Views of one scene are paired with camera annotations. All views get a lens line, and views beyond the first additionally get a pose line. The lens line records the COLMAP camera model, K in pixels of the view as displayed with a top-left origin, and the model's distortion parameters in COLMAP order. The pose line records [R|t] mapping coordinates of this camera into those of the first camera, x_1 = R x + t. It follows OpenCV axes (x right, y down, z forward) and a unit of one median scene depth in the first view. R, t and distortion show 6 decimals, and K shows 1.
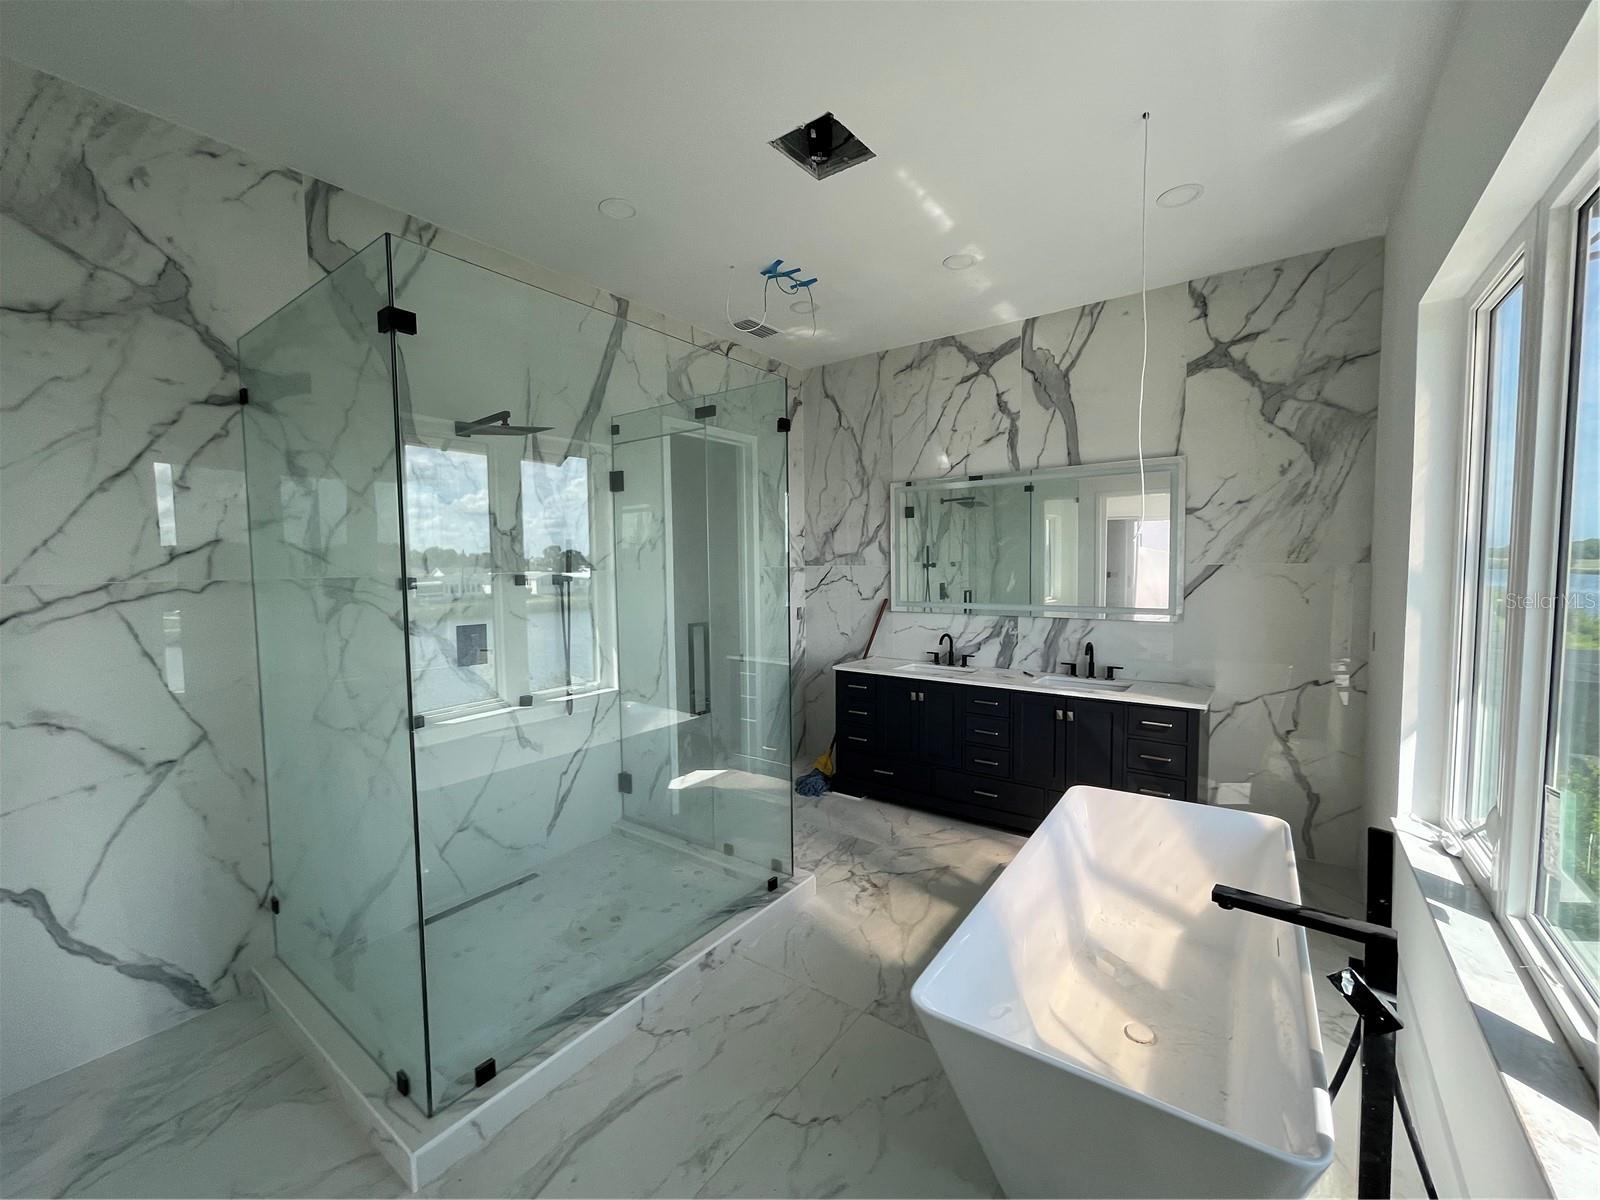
lens RADIAL K [[649.3, 0, 798.4], [0, 649.3, 594.9], [0, 0, 1]] dist [-0.002646, 0.000169]
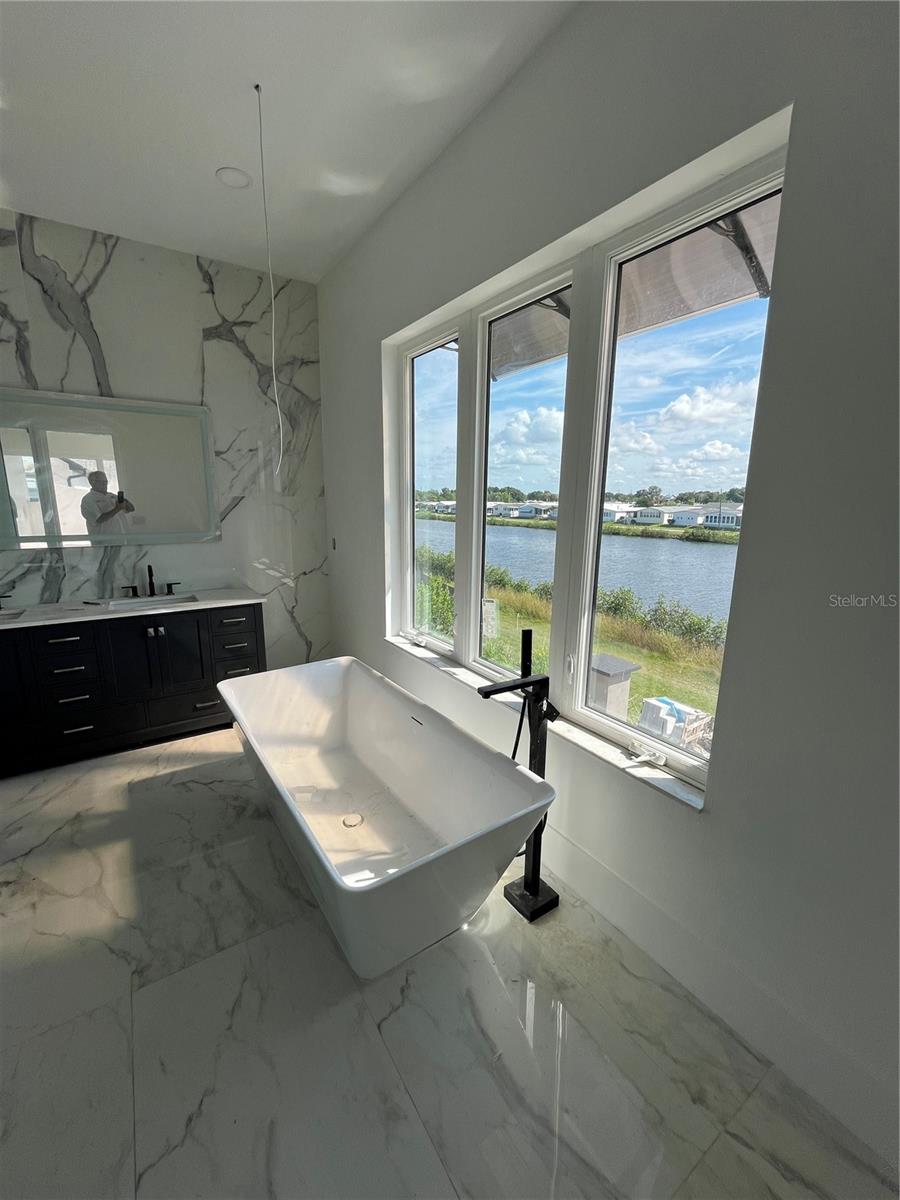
lens RADIAL K [[487.0, 0, 455.6], [0, 487.0, 595.0], [0, 0, 1]] dist [-0.002646, 0.000169]
pose [[0.340166, -0.171070, 0.924674, -0.178331], [0.032795, 0.984874, 0.170143, -0.002290], [-0.939794, -0.027552, 0.340630, 0.231639]]
